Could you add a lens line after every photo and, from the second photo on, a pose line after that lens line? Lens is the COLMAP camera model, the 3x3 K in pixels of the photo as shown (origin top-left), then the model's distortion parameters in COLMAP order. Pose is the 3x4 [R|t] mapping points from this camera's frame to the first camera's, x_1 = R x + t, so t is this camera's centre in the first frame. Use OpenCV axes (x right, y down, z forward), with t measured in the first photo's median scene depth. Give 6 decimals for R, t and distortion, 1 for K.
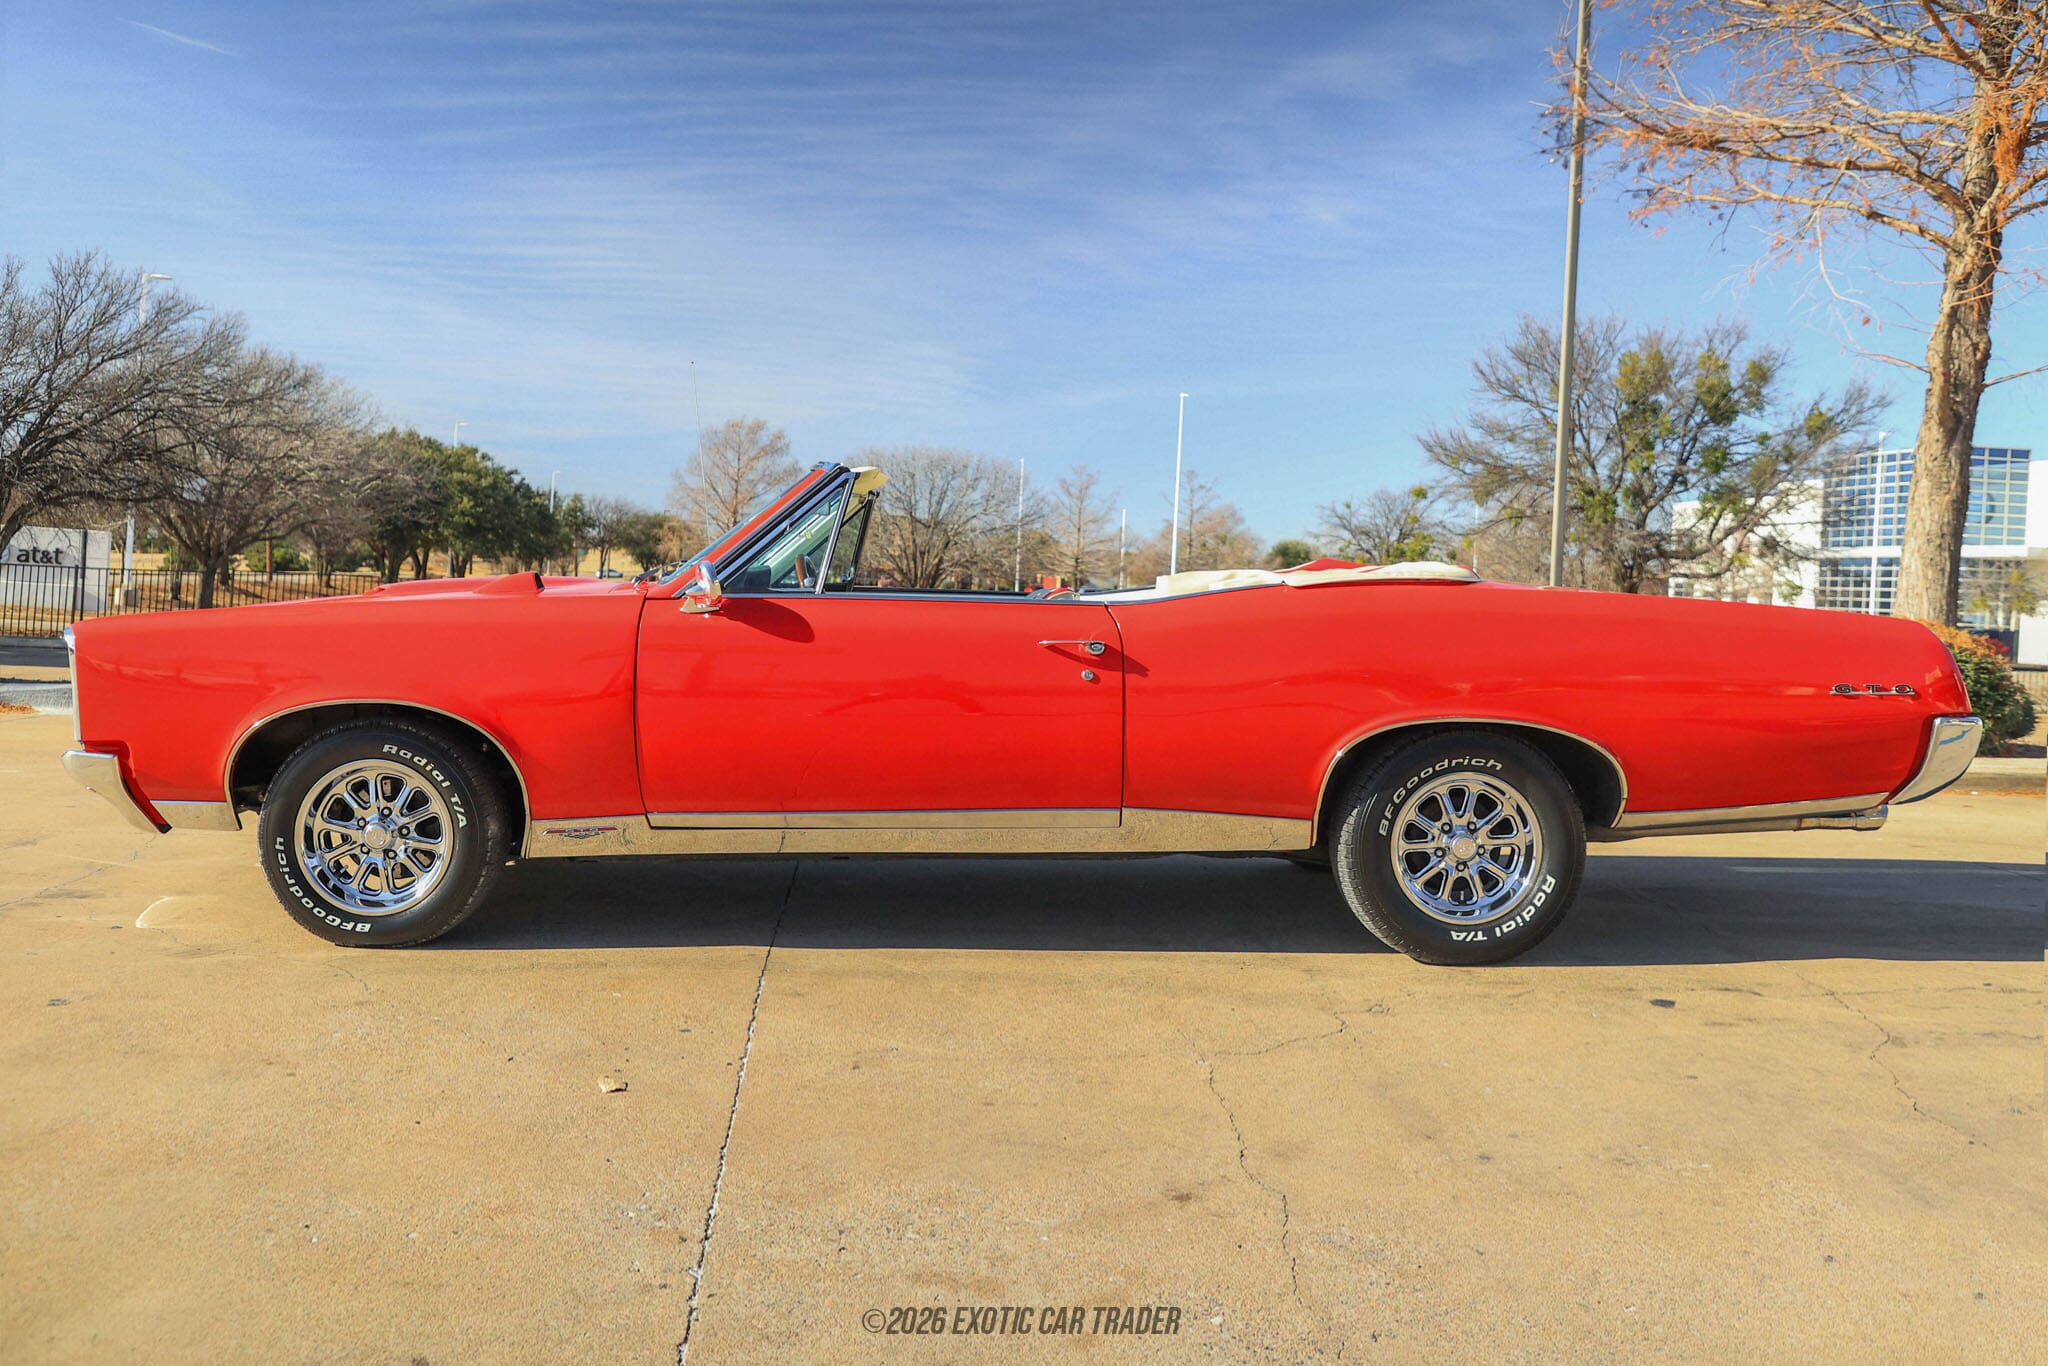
lens RADIAL K [[1830.3, 0, 1028.4], [0, 1830.3, 697.7], [0, 0, 1]] dist [-0.025410, -0.003557]
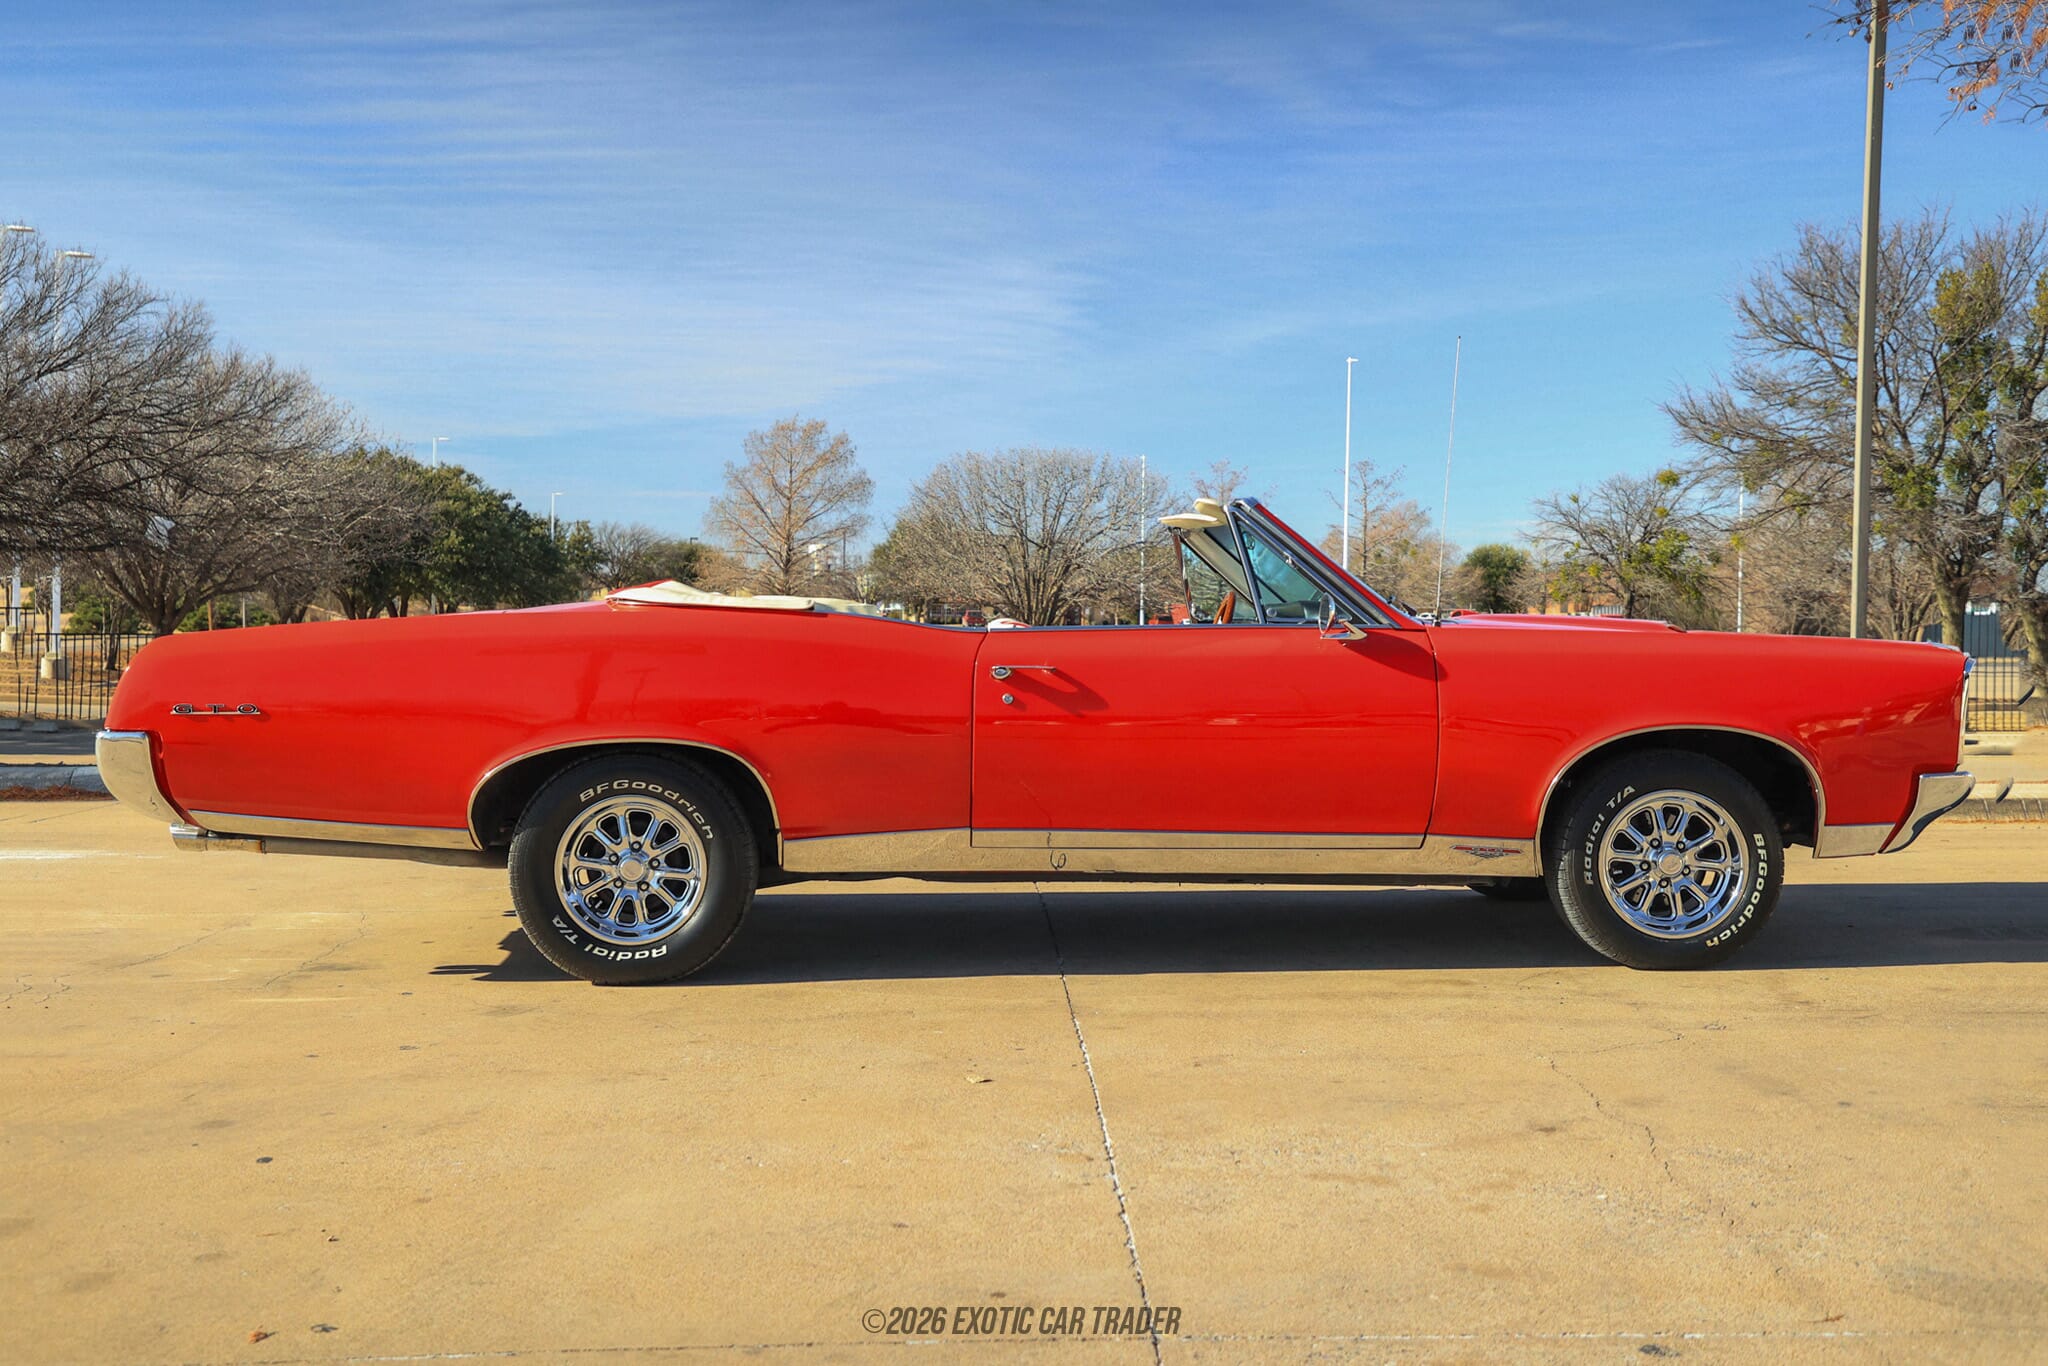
lens RADIAL K [[2381.1, 0, 978.6], [0, 2381.1, 688.9], [0, 0, 1]] dist [0.104796, 0.000000]
pose [[0.996694, -0.033018, -0.074239, -0.029361], [0.030584, 0.998965, -0.033676, 0.013582], [0.075275, 0.031294, 0.996672, -0.191501]]
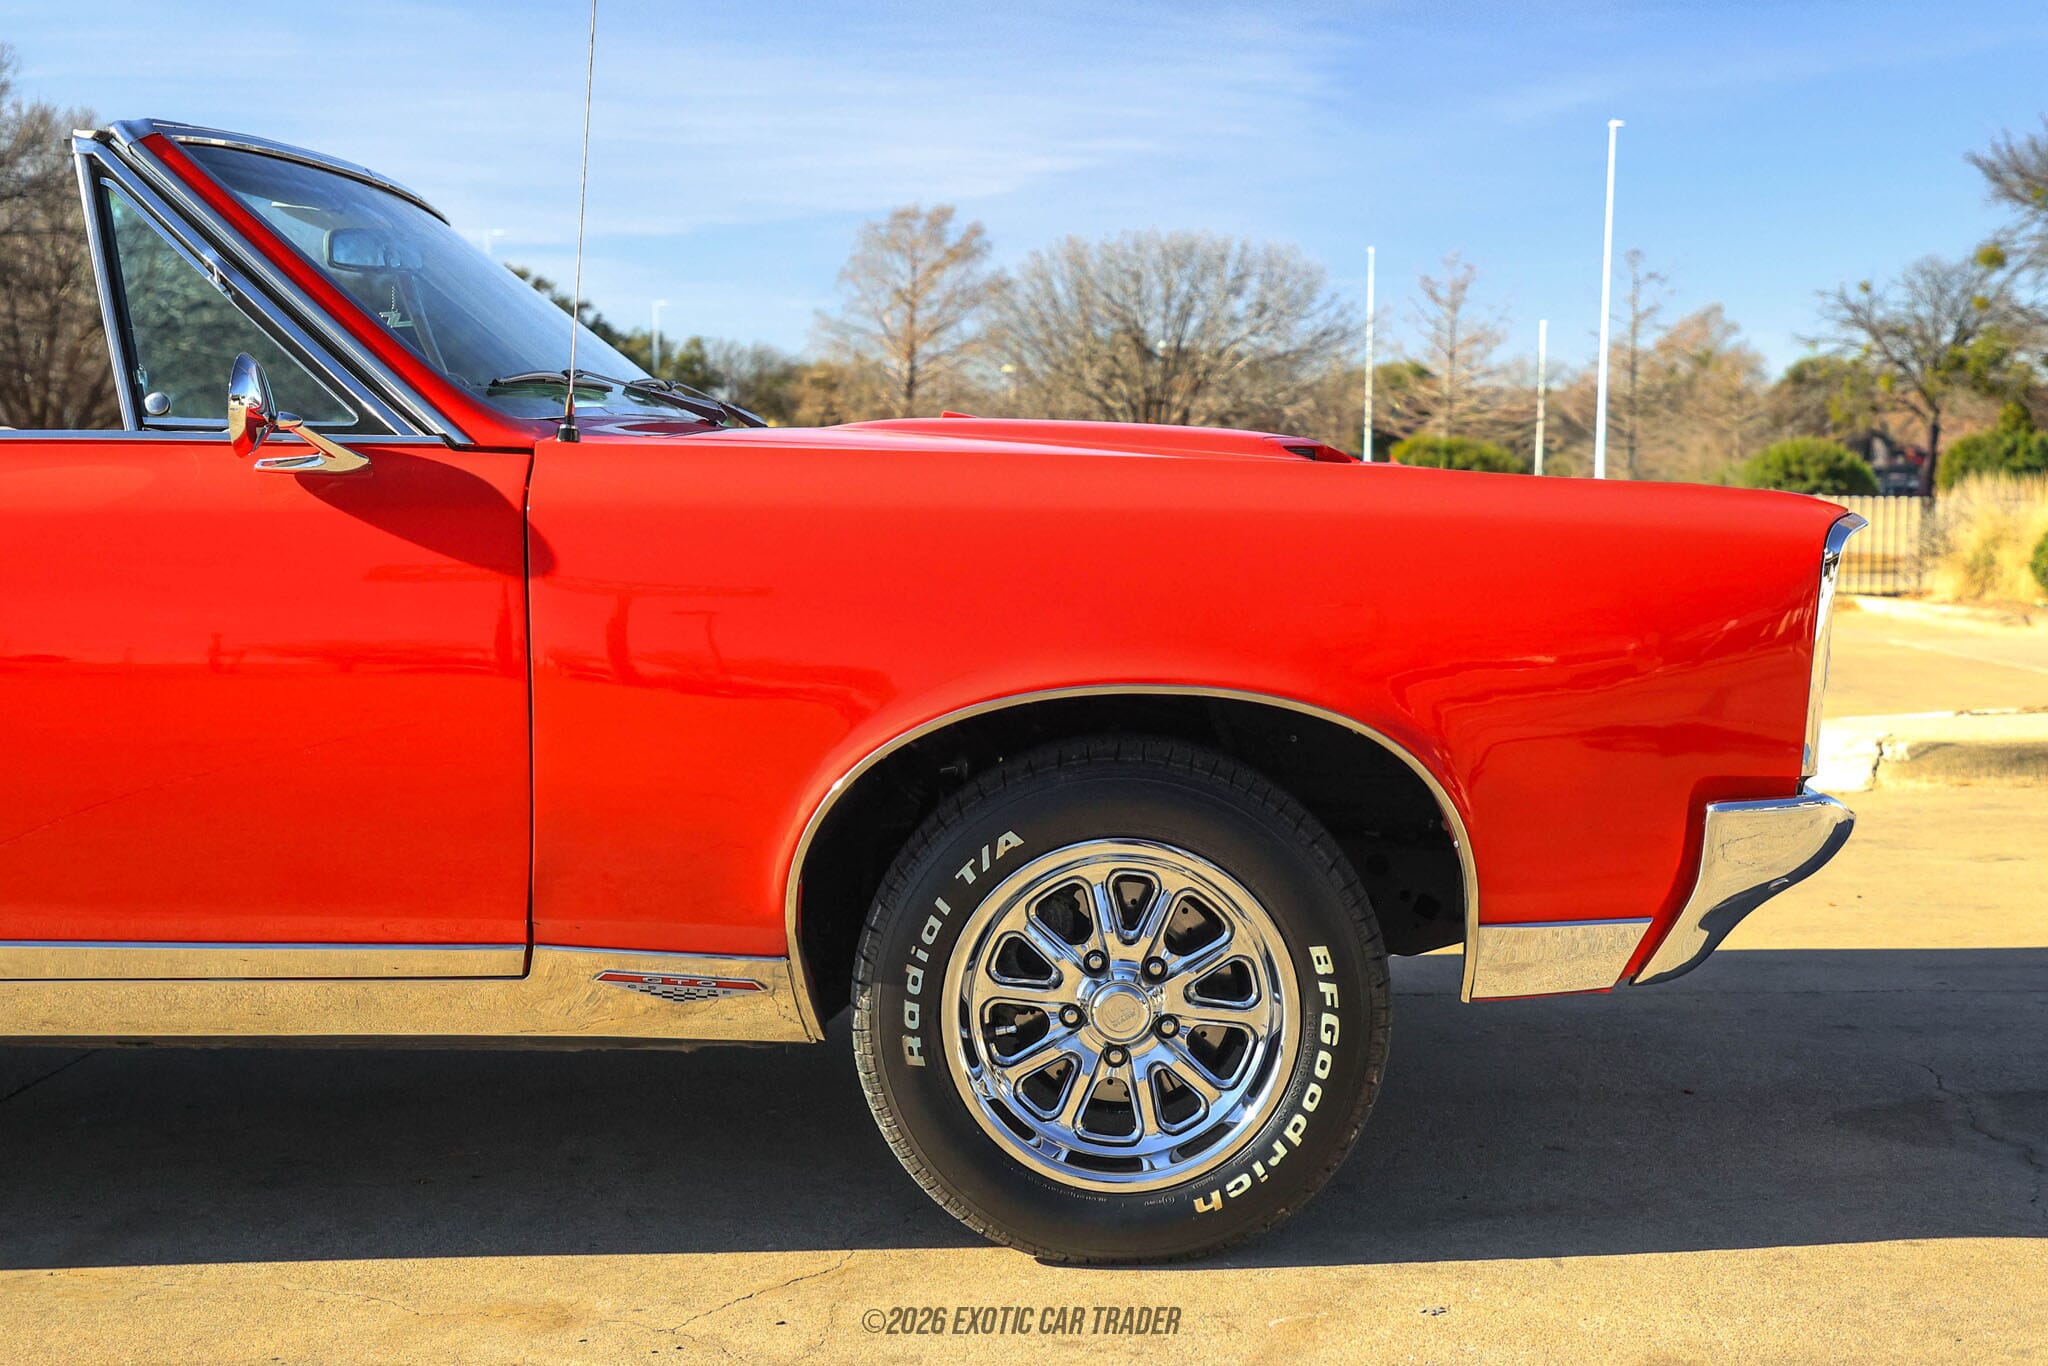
lens RADIAL K [[2801.0, 0, 1063.2], [0, 2801.0, 741.0], [0, 0, 1]] dist [0.120462, 0.000000]
pose [[0.990585, -0.027075, -0.134196, 0.172319], [0.032278, 0.998803, 0.036754, 0.000012], [0.133040, -0.040740, 0.990273, 0.213087]]
